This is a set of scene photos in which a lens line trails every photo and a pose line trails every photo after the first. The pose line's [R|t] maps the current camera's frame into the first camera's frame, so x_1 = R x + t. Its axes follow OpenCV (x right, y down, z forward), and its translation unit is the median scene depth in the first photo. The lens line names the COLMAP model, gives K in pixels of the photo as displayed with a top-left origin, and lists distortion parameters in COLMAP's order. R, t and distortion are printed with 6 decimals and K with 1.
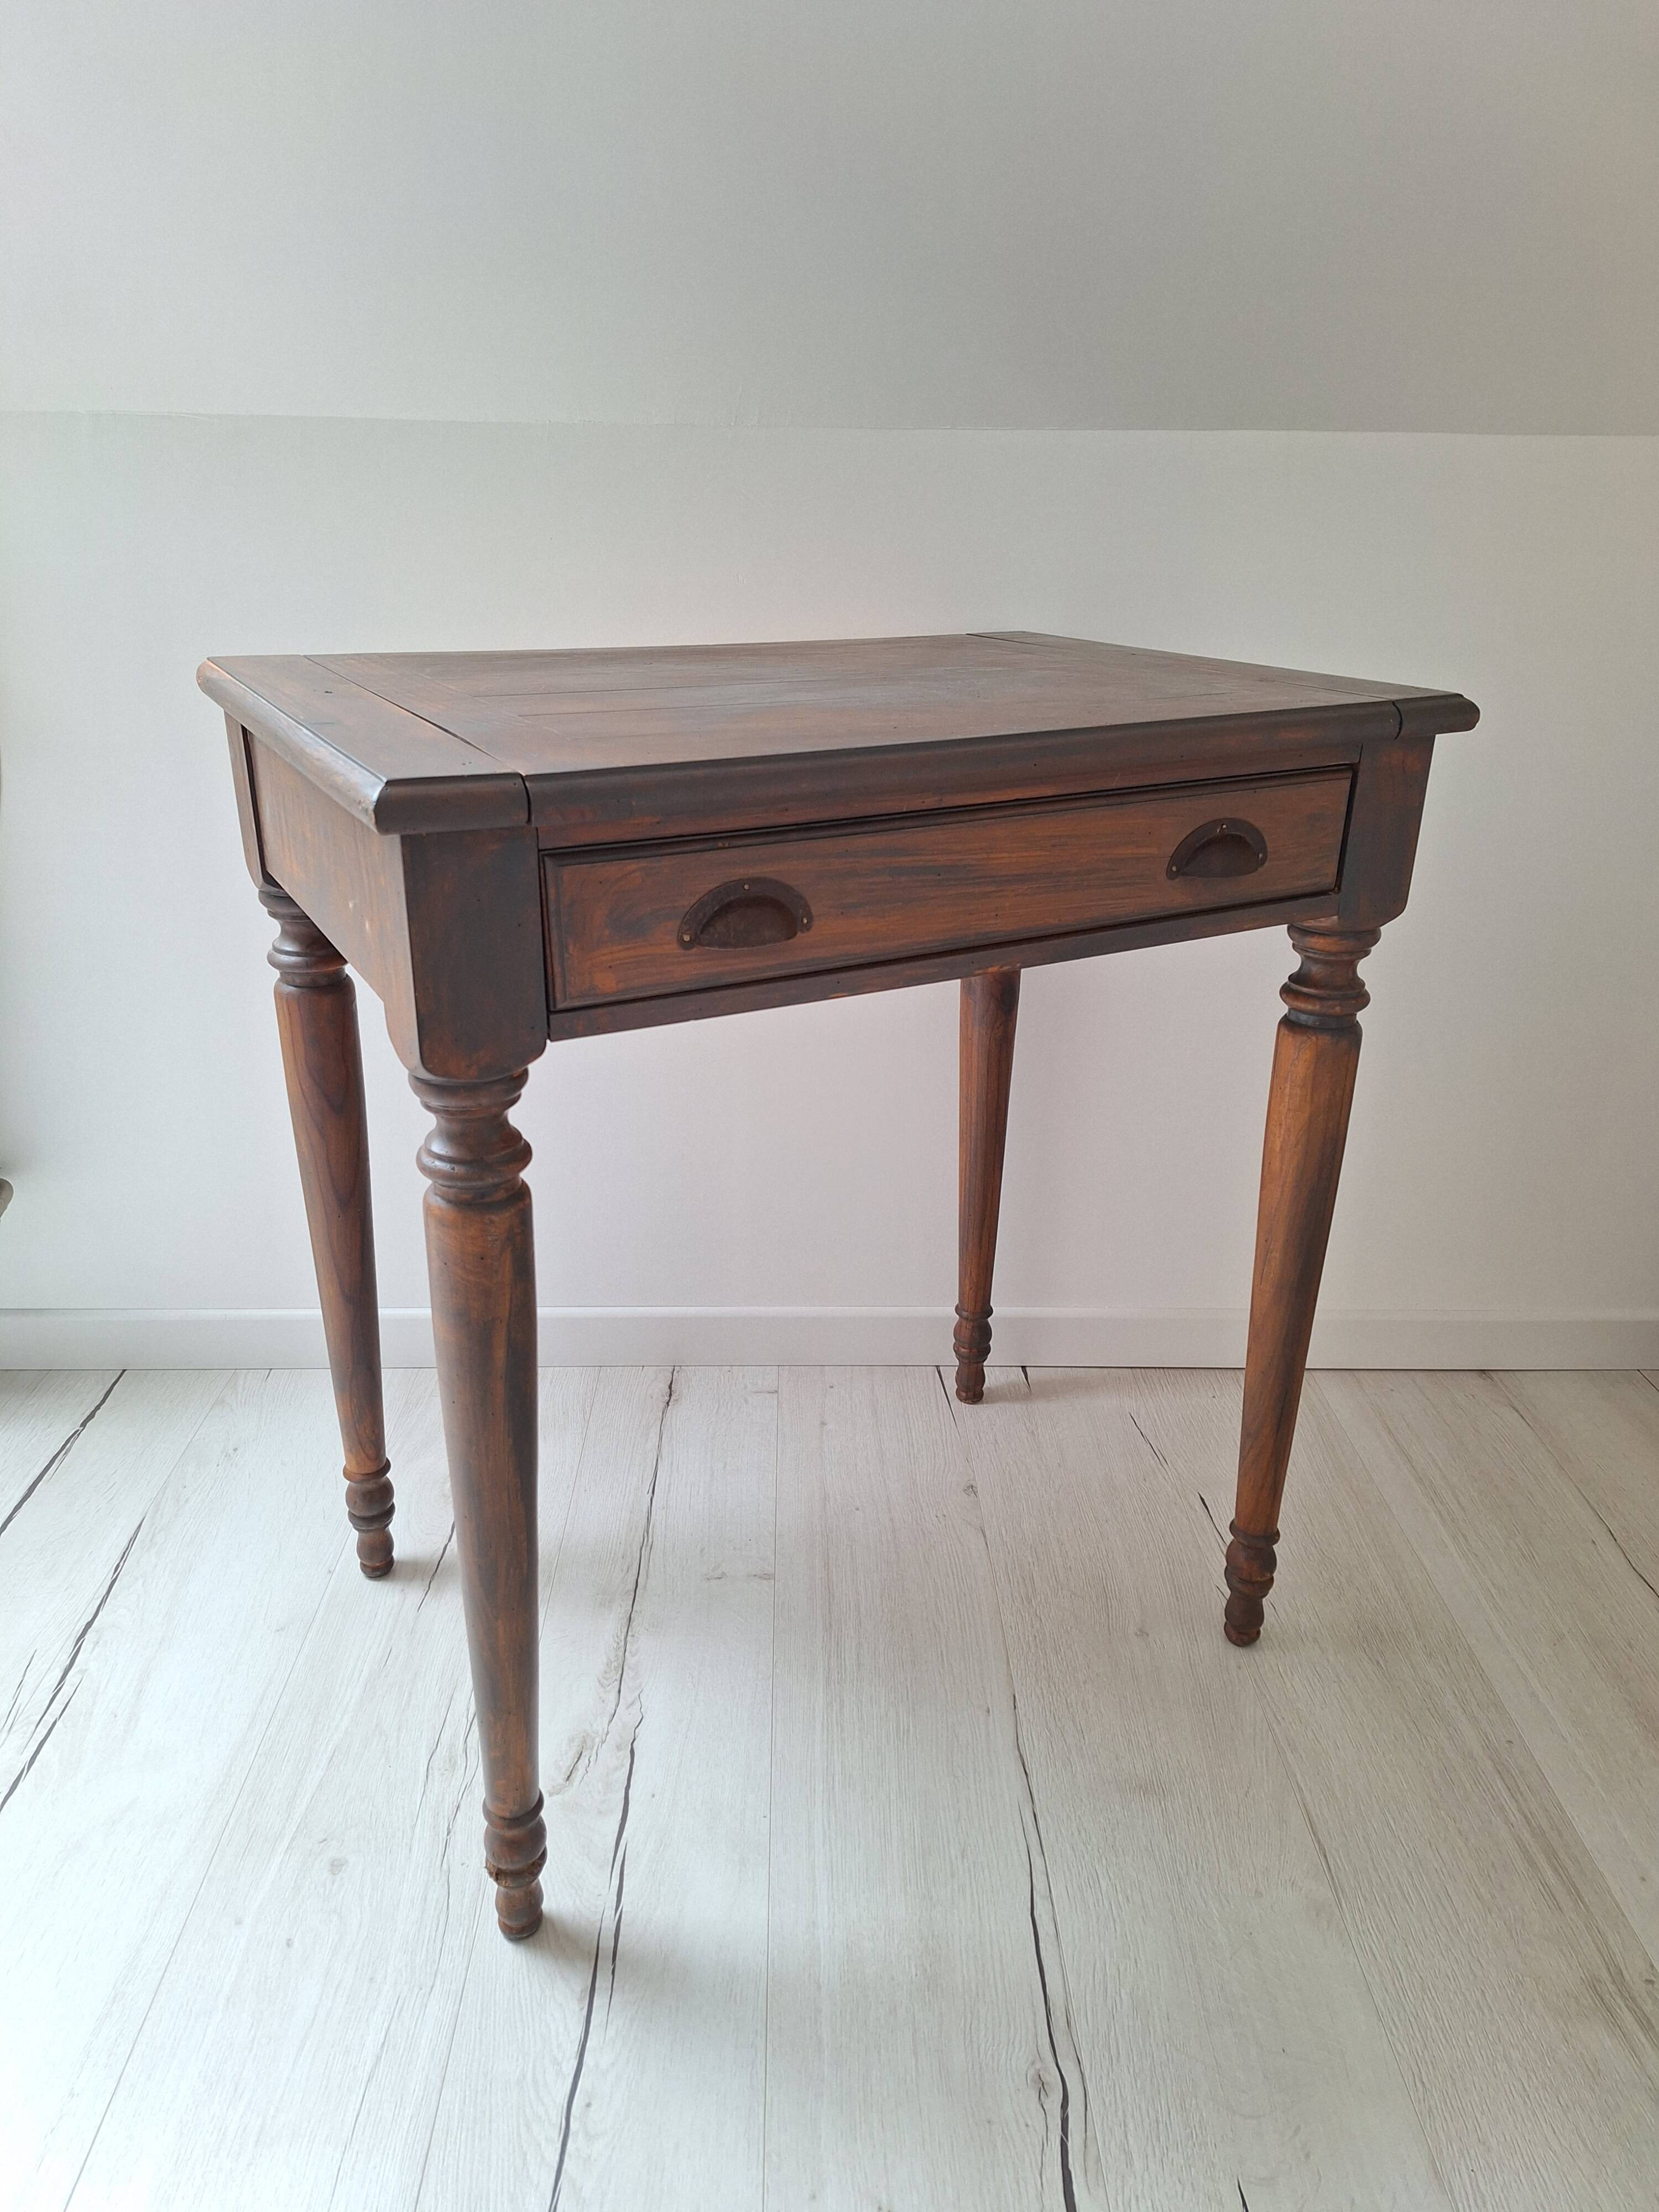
lens RADIAL K [[1562.1, 0, 824.6], [0, 1562.1, 1125.7], [0, 0, 1]] dist [0.075685, -0.071662]
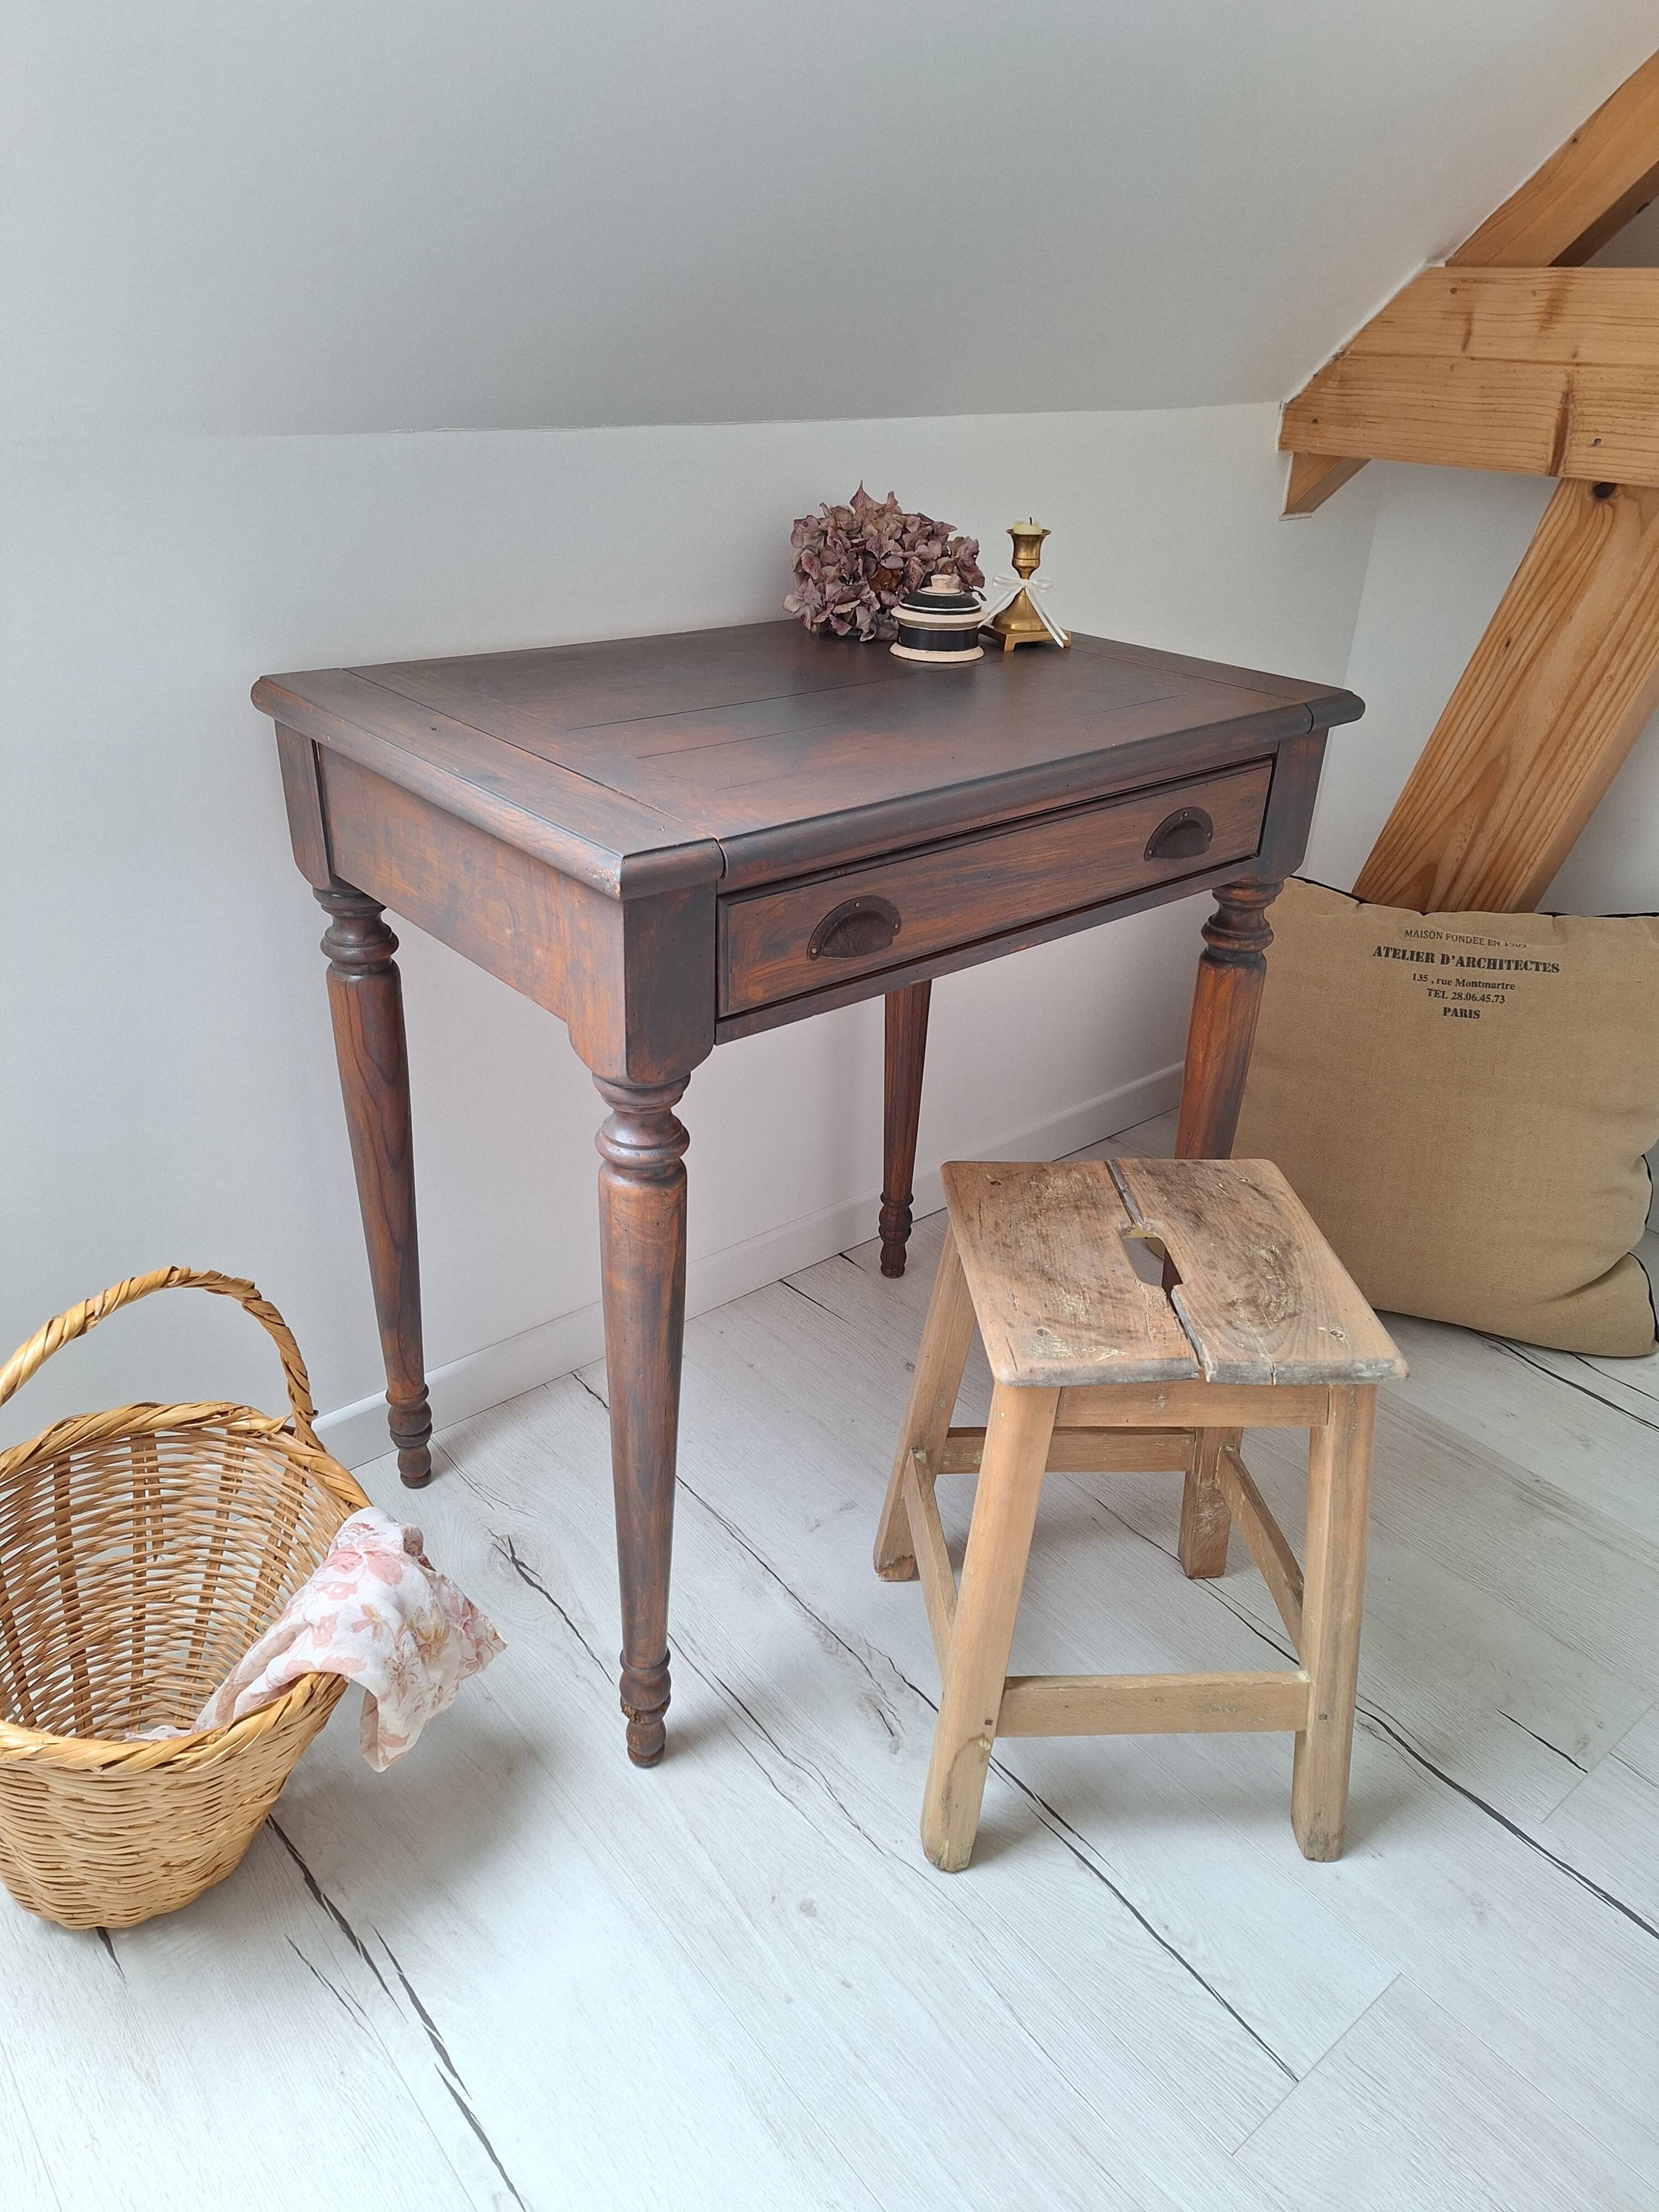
lens RADIAL K [[1562.1, 0, 836.4], [0, 1562.1, 1110.6], [0, 0, 1]] dist [0.075685, -0.071662]
pose [[0.979617, -0.076716, 0.185649, -0.278528], [0.059549, 0.993564, 0.096354, -0.102295], [-0.191846, -0.083335, 0.977881, -0.180404]]
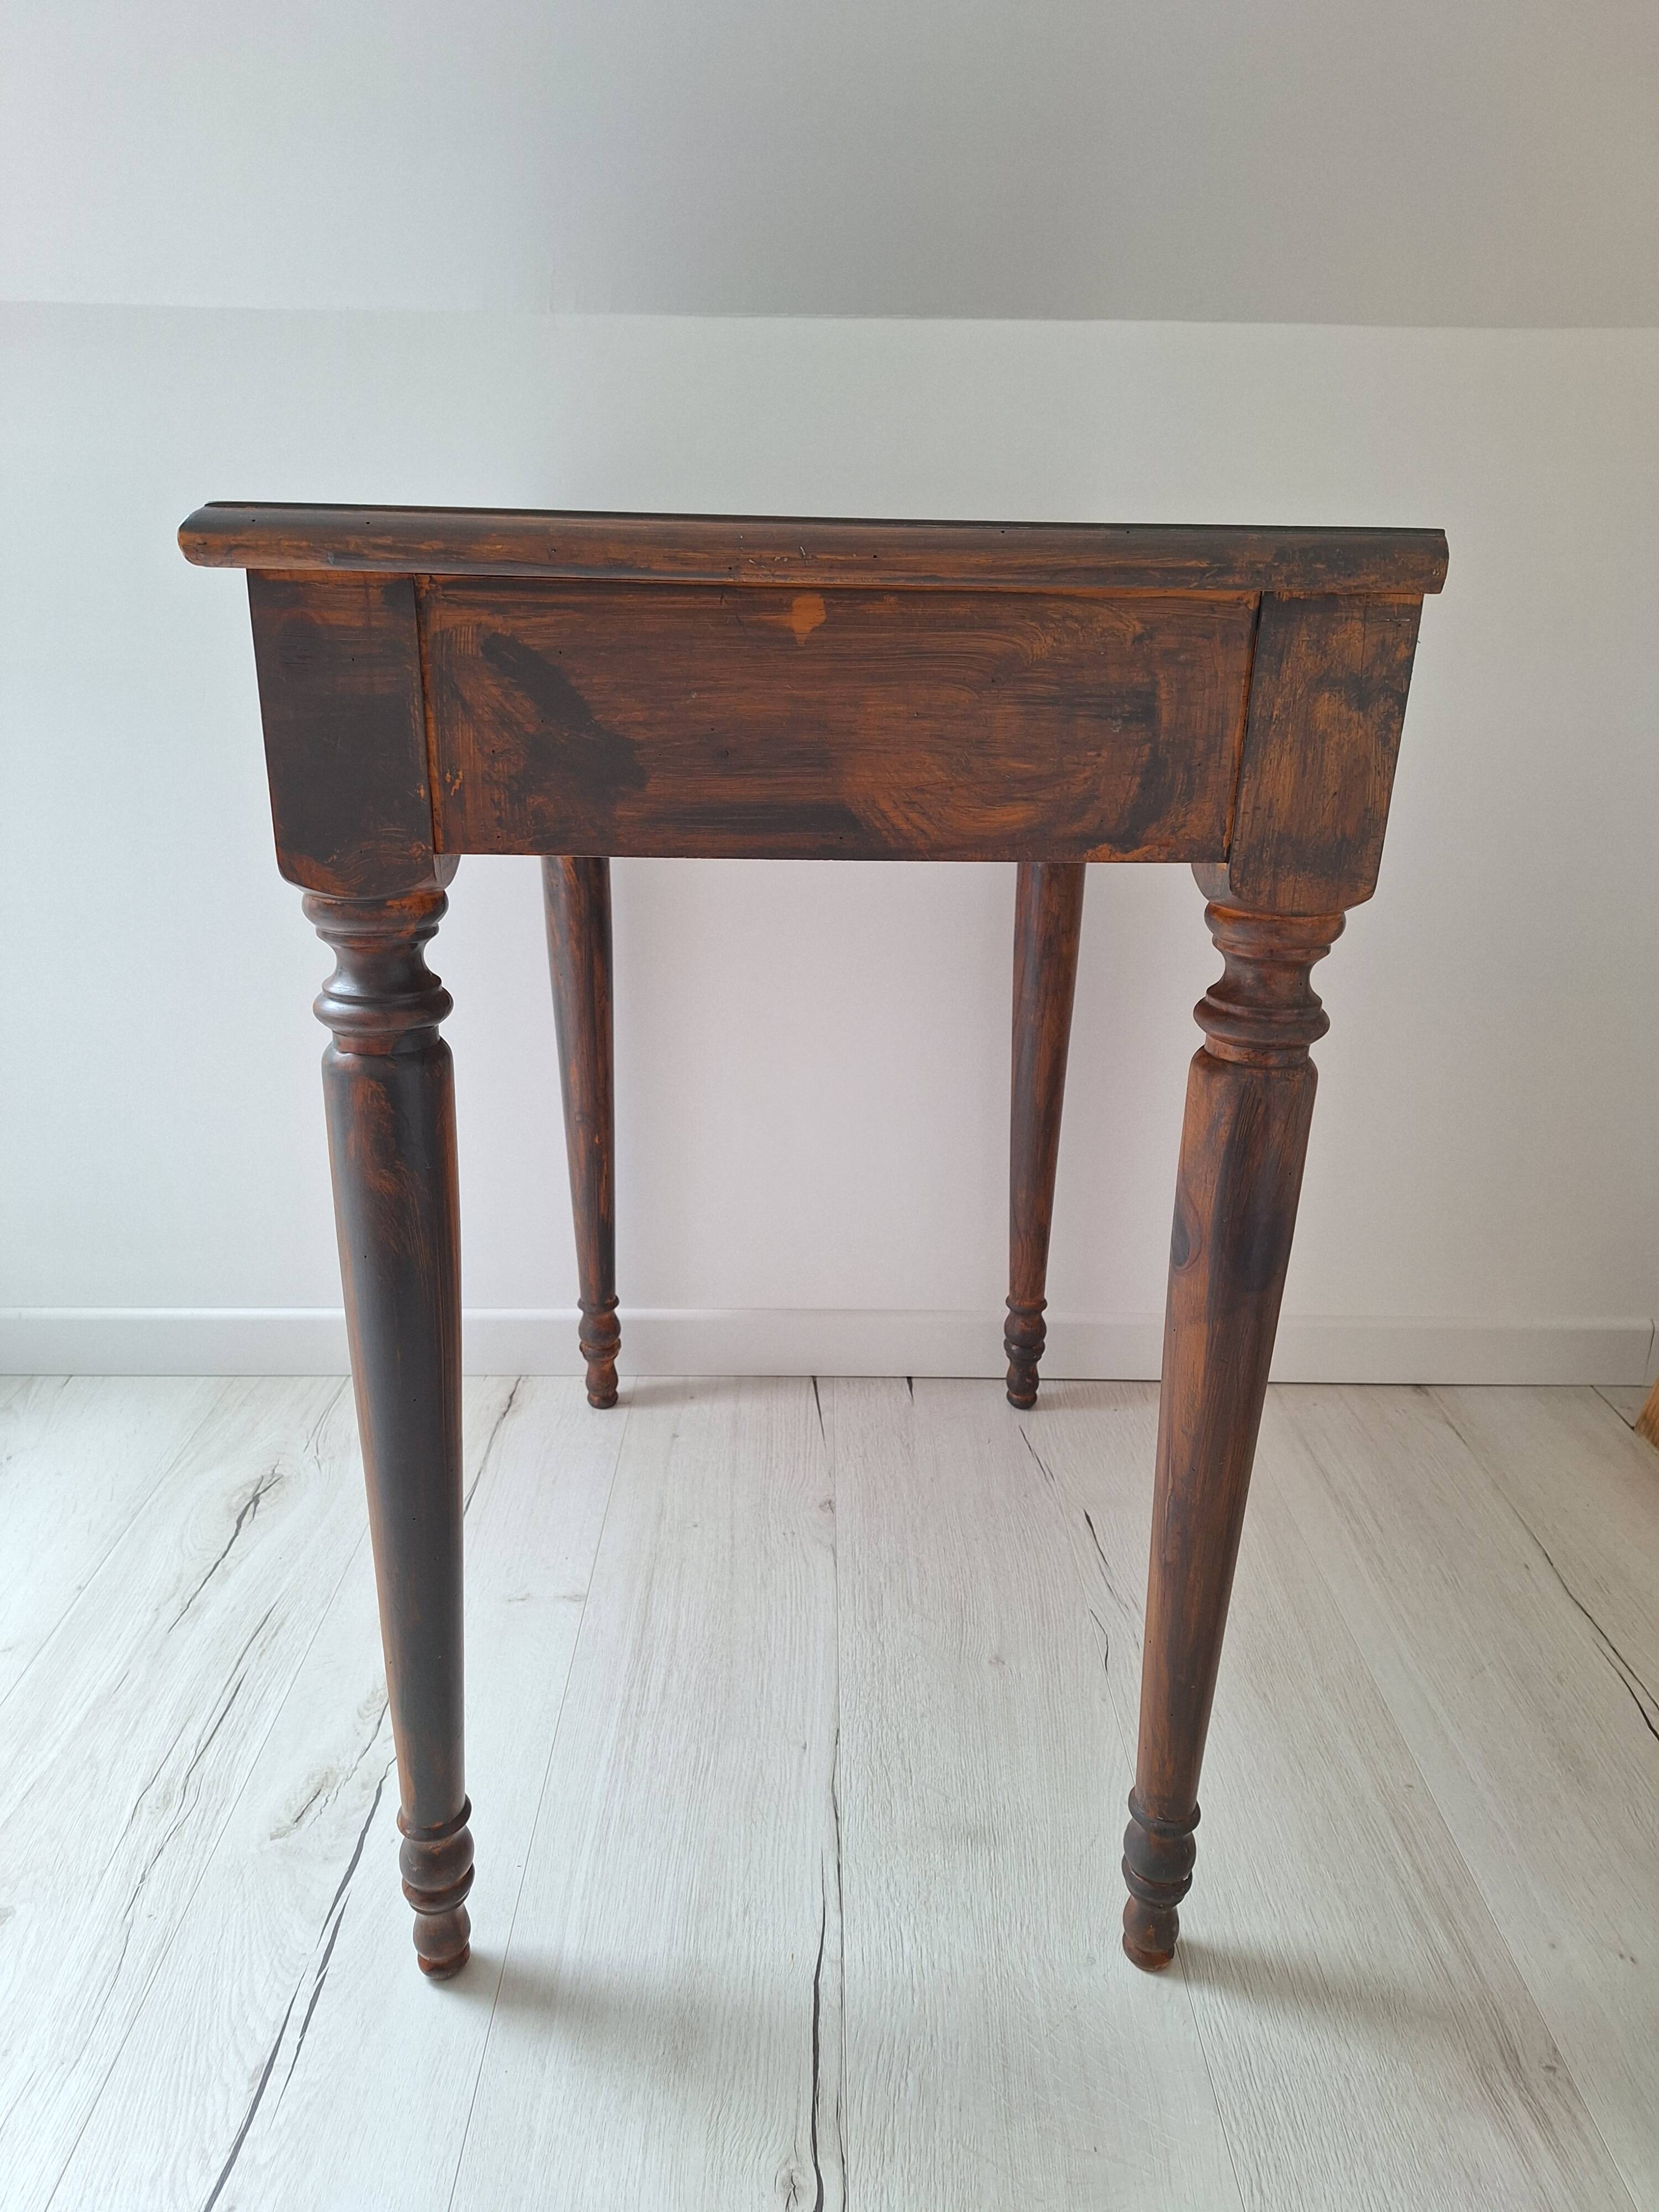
lens RADIAL K [[1566.1, 0, 824.2], [0, 1566.1, 1125.7], [0, 0, 1]] dist [0.065874, -0.064082]
pose [[0.880067, 0.157179, -0.448081, 0.751663], [-0.185678, 0.982406, -0.020076, 0.077024], [0.437042, 0.100867, 0.893767, 0.282412]]
